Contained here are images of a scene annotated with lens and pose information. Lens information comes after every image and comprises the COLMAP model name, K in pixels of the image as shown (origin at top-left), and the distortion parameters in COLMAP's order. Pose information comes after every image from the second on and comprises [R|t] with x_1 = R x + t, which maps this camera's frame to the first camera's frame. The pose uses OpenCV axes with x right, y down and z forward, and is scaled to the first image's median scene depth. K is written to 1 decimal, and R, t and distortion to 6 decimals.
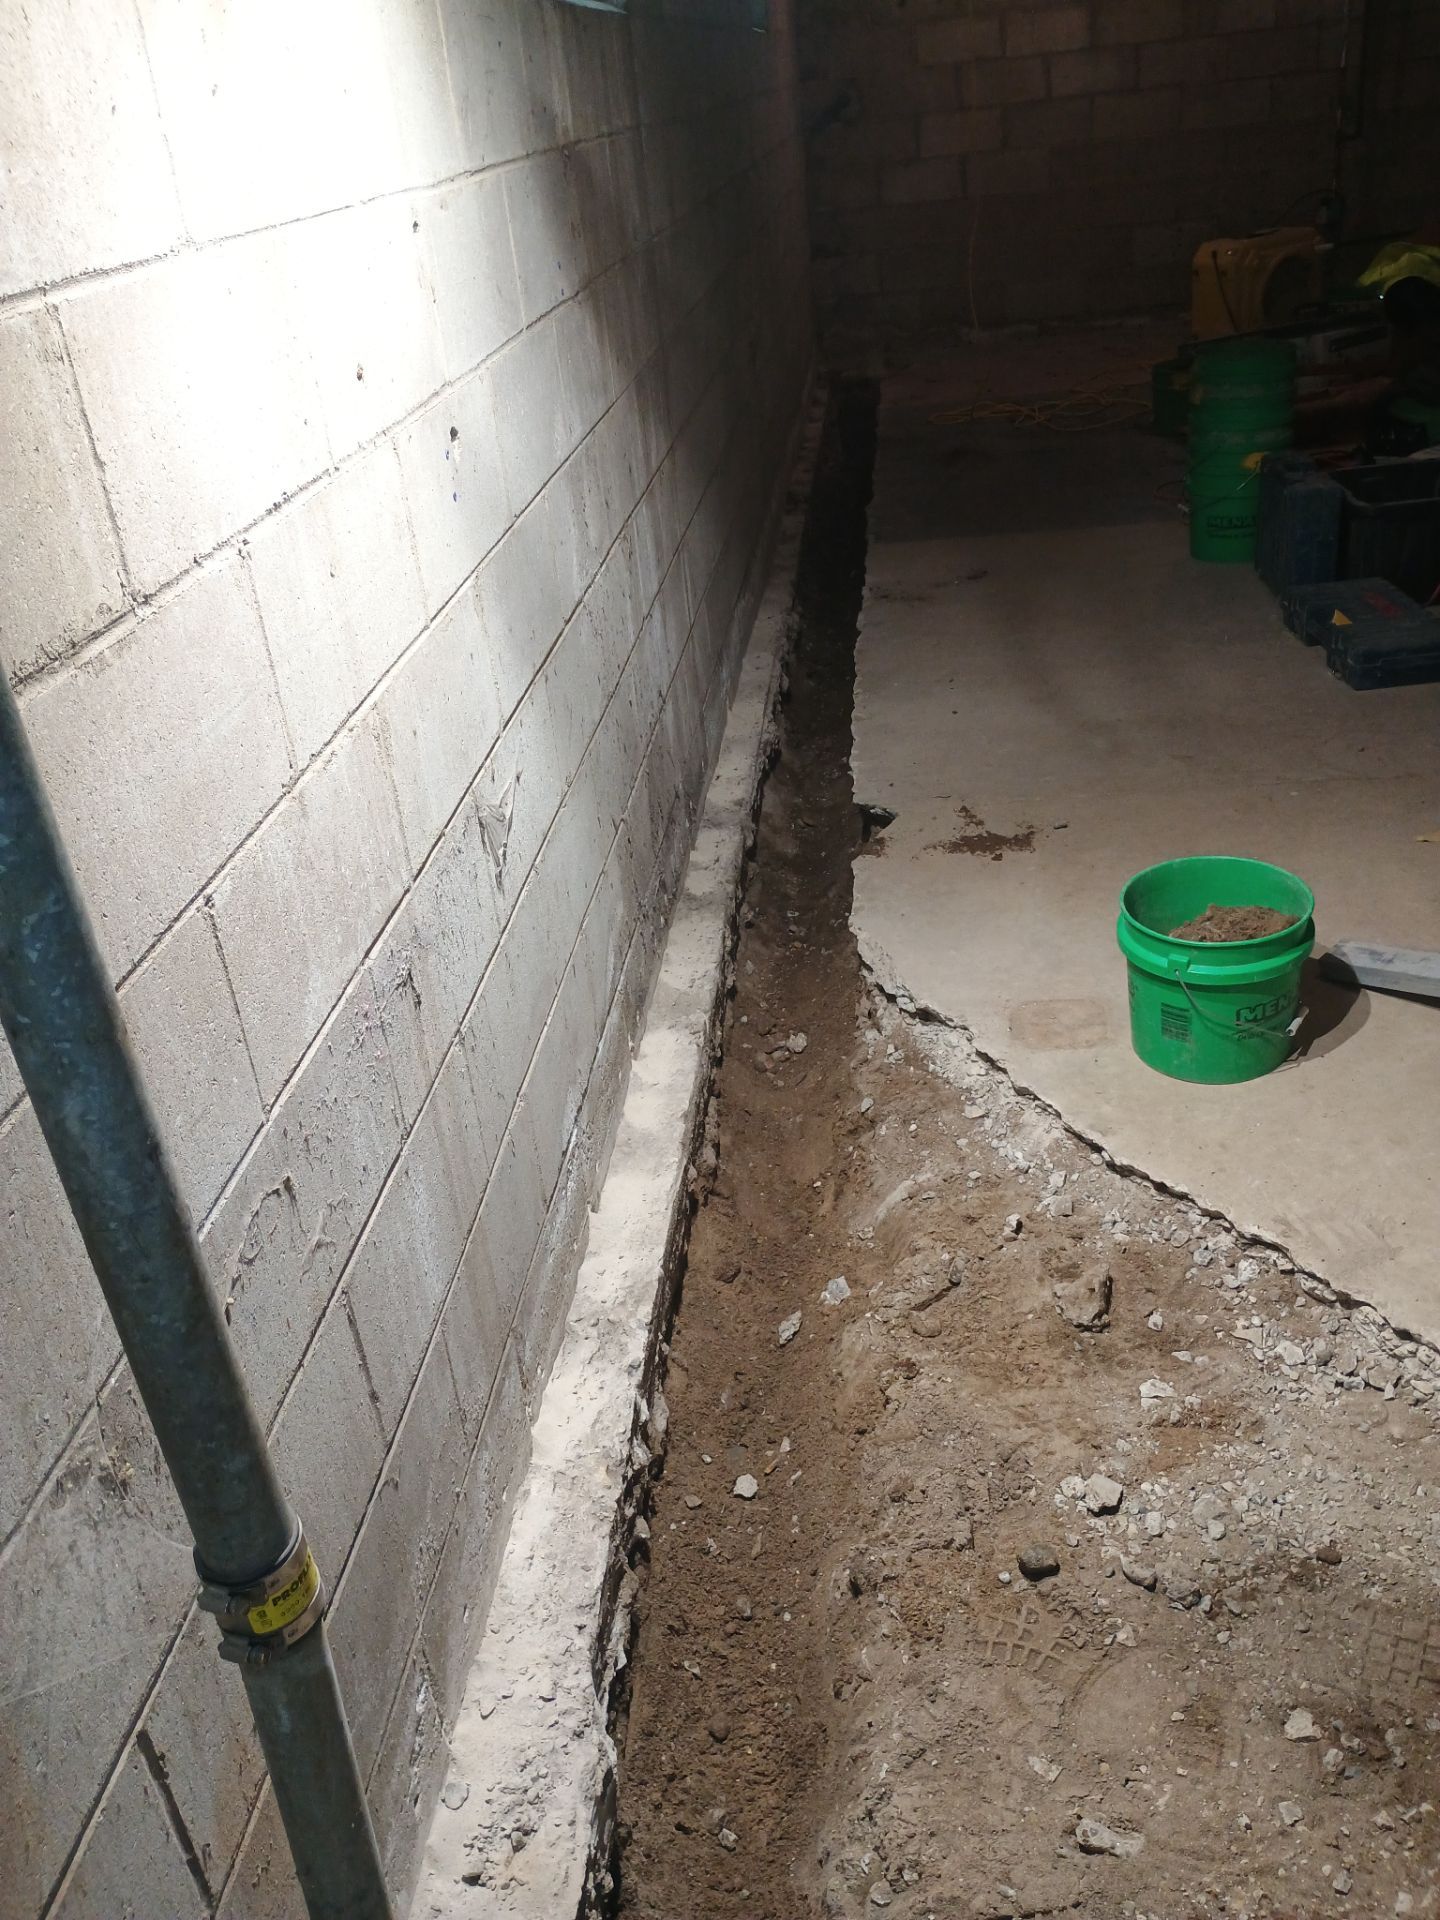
lens RADIAL K [[1652.3, 0, 720.0], [0, 1652.3, 960.0], [0, 0, 1]] dist [0.059205, -0.066835]
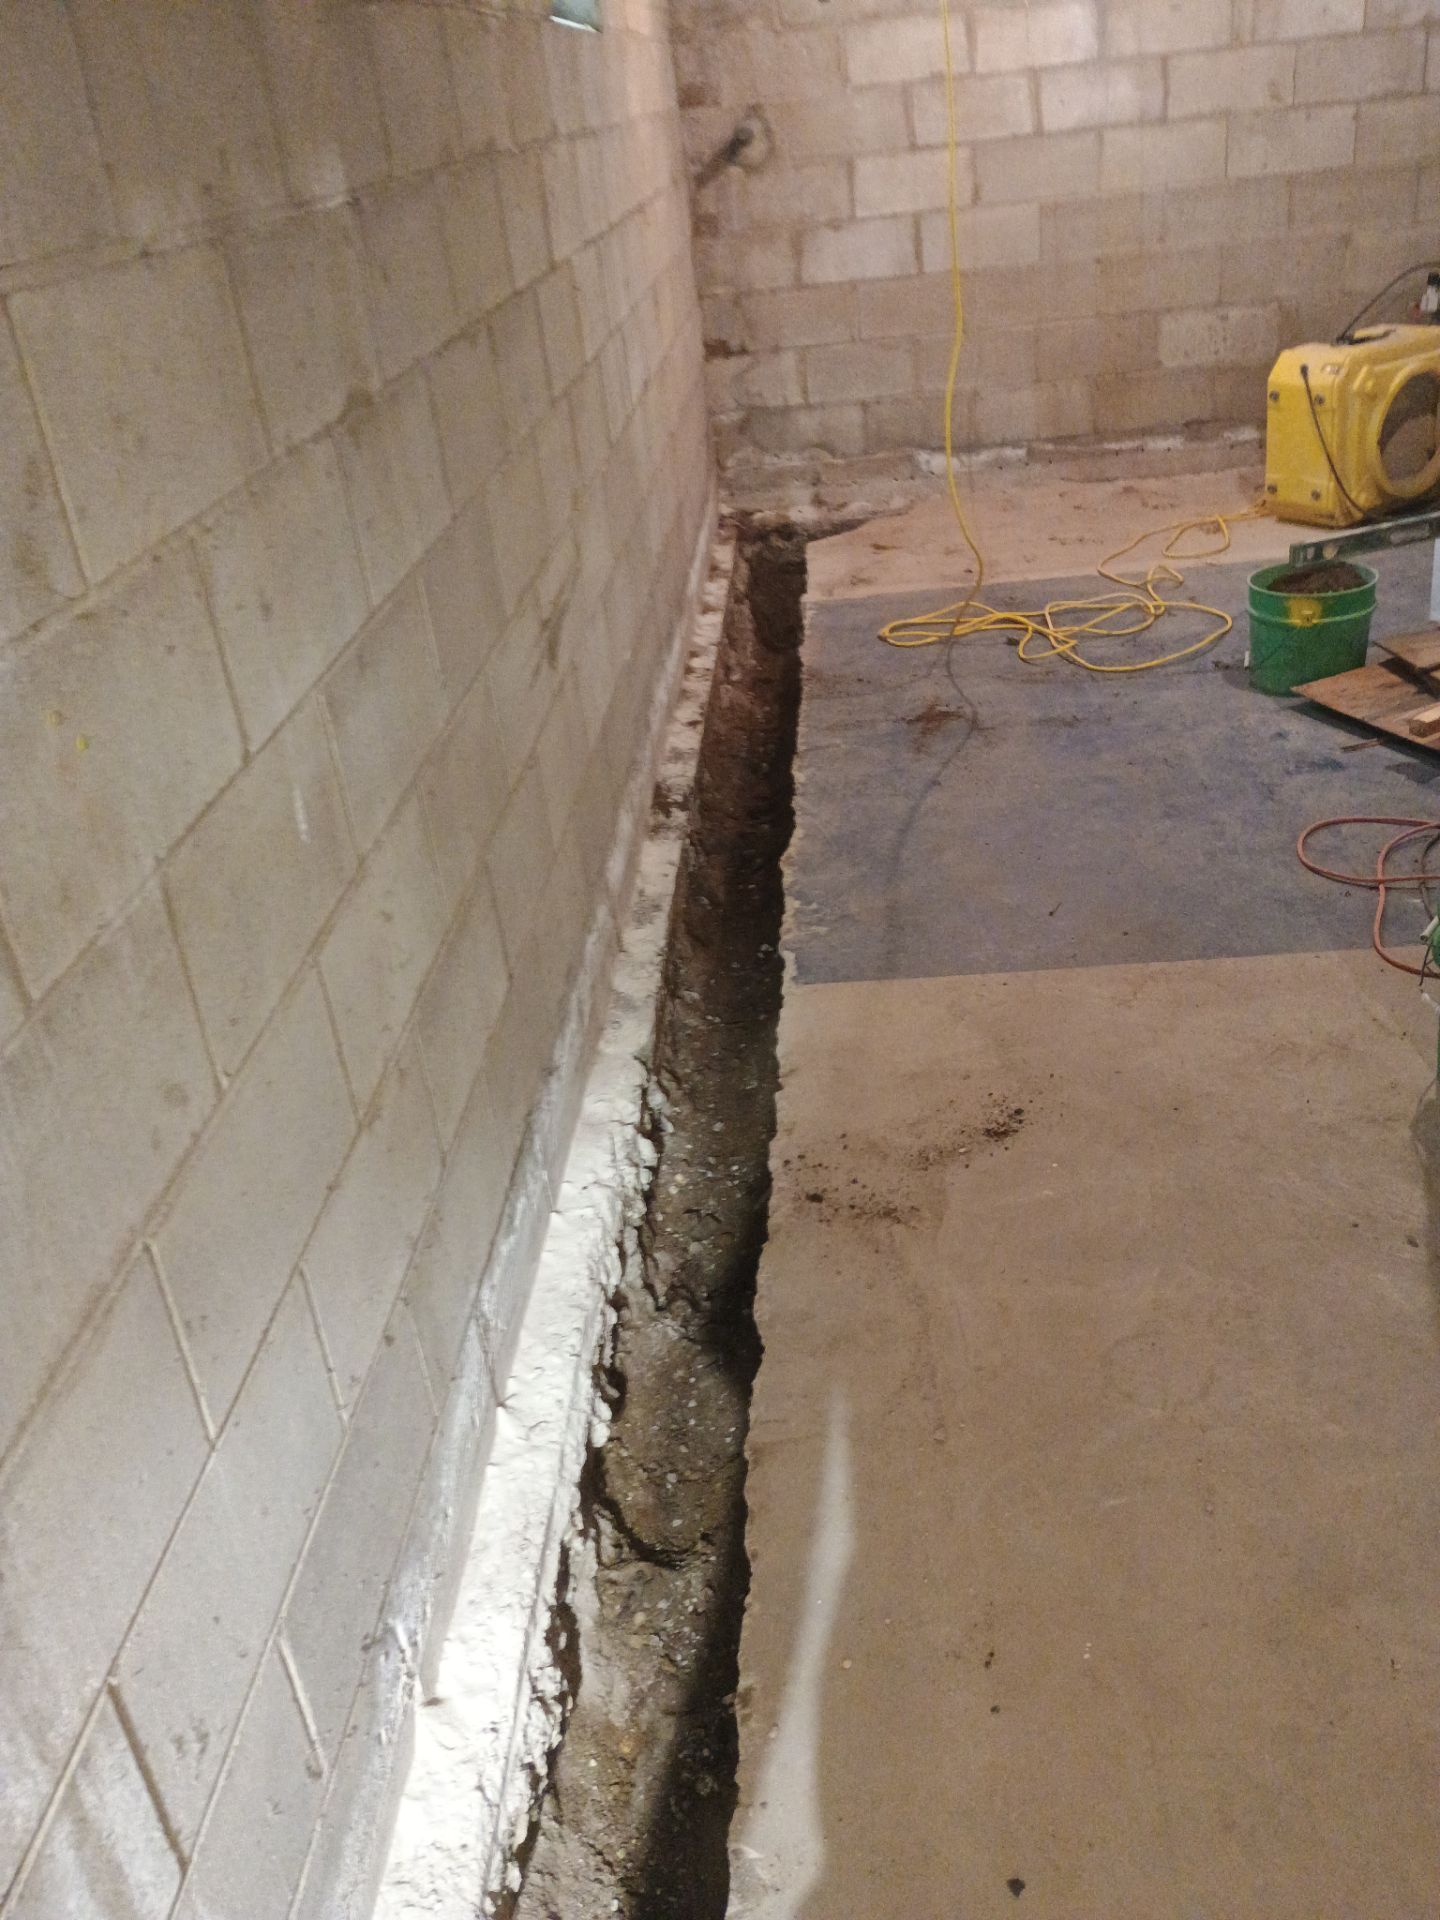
lens RADIAL K [[1681.3, 0, 749.6], [0, 1681.3, 960.2], [0, 0, 1]] dist [0.072950, -0.070281]
pose [[0.998522, -0.022062, 0.049666, 0.035175], [0.022903, 0.999603, -0.016428, -0.168811], [-0.049284, 0.017541, 0.998631, 0.315093]]
